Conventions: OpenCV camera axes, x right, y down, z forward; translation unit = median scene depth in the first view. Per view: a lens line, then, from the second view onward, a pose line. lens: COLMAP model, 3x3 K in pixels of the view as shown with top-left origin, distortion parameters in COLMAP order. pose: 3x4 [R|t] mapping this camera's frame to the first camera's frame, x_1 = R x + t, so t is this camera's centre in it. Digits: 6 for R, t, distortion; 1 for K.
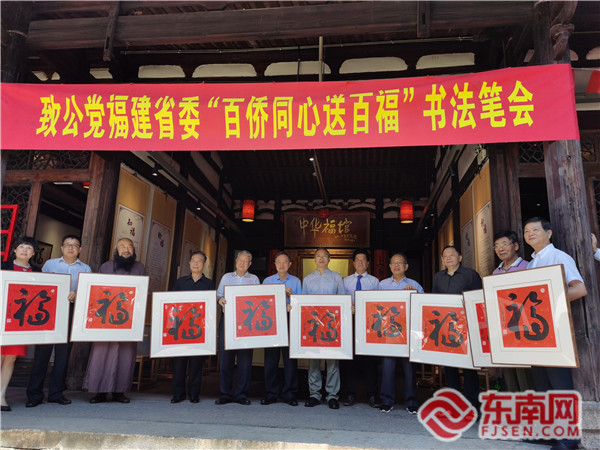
lens RADIAL K [[465.3, 0, 298.6], [0, 465.3, 224.0], [0, 0, 1]] dist [0.055248, -0.007970]
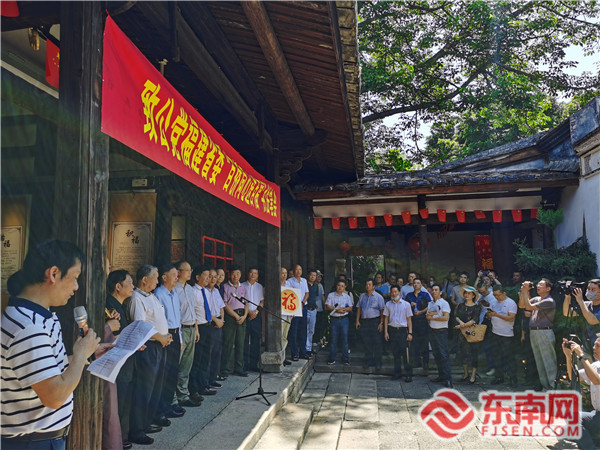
lens RADIAL K [[465.3, 0, 300.0], [0, 465.3, 225.7], [0, 0, 1]] dist [0.055248, -0.007970]
pose [[0.038704, 0.084122, 0.995704, -1.300995], [-0.217167, 0.973341, -0.073791, -0.053397], [-0.975367, -0.213378, 0.055941, 0.733694]]
